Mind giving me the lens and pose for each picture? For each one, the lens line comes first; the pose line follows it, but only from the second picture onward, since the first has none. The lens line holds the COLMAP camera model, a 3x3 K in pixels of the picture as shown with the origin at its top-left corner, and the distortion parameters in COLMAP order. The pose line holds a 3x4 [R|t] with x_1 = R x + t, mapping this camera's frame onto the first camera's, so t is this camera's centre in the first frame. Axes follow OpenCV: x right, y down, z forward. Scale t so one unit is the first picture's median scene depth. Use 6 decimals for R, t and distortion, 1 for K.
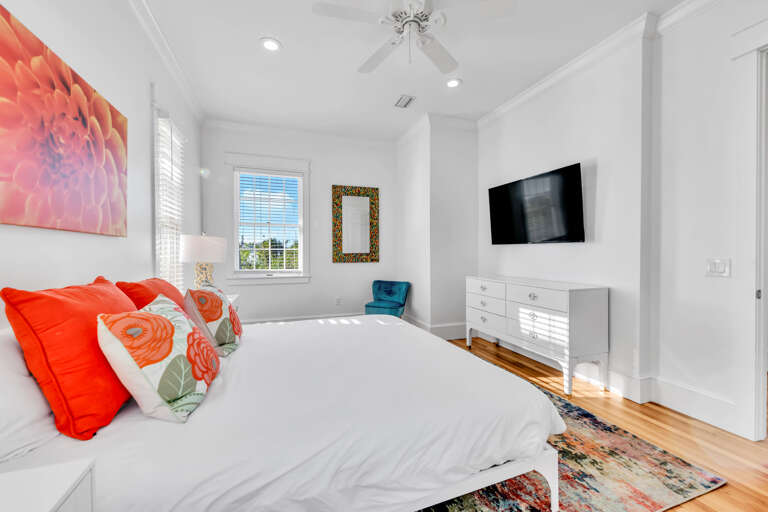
lens RADIAL K [[313.4, 0, 386.5], [0, 313.4, 253.4], [0, 0, 1]] dist [0.018101, 0.000067]
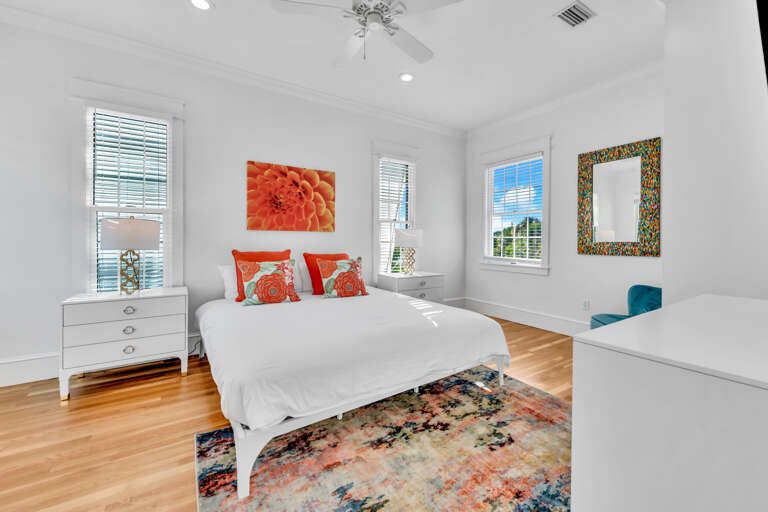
lens RADIAL K [[313.4, 0, 385.4], [0, 313.4, 241.0], [0, 0, 1]] dist [0.018101, 0.000067]
pose [[0.244600, 0.004157, -0.969615, 0.660764], [-0.007378, 0.999970, 0.002426, -0.001800], [0.969596, 0.006560, 0.244623, 0.477738]]
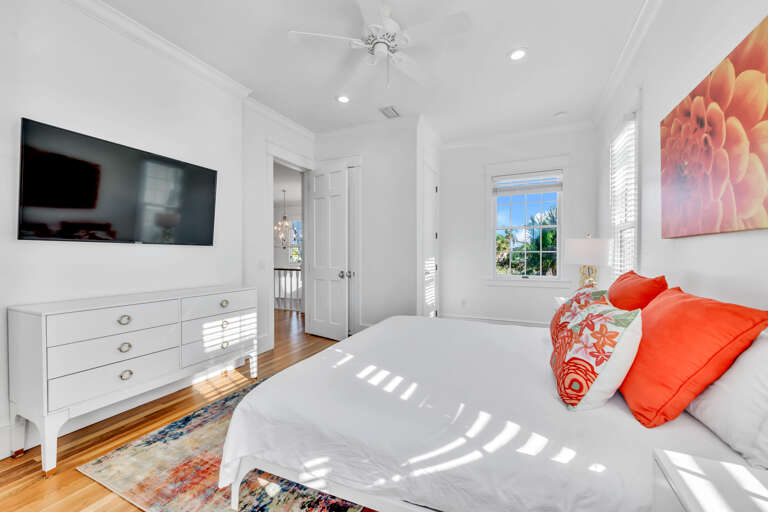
lens RADIAL K [[313.4, 0, 385.5], [0, 313.4, 257.9], [0, 0, 1]] dist [0.018101, 0.000067]
pose [[-0.711428, -0.002388, 0.702755, -0.422582], [0.005598, 0.999943, 0.009065, -0.003084], [-0.702737, 0.010383, -0.711374, 1.076639]]
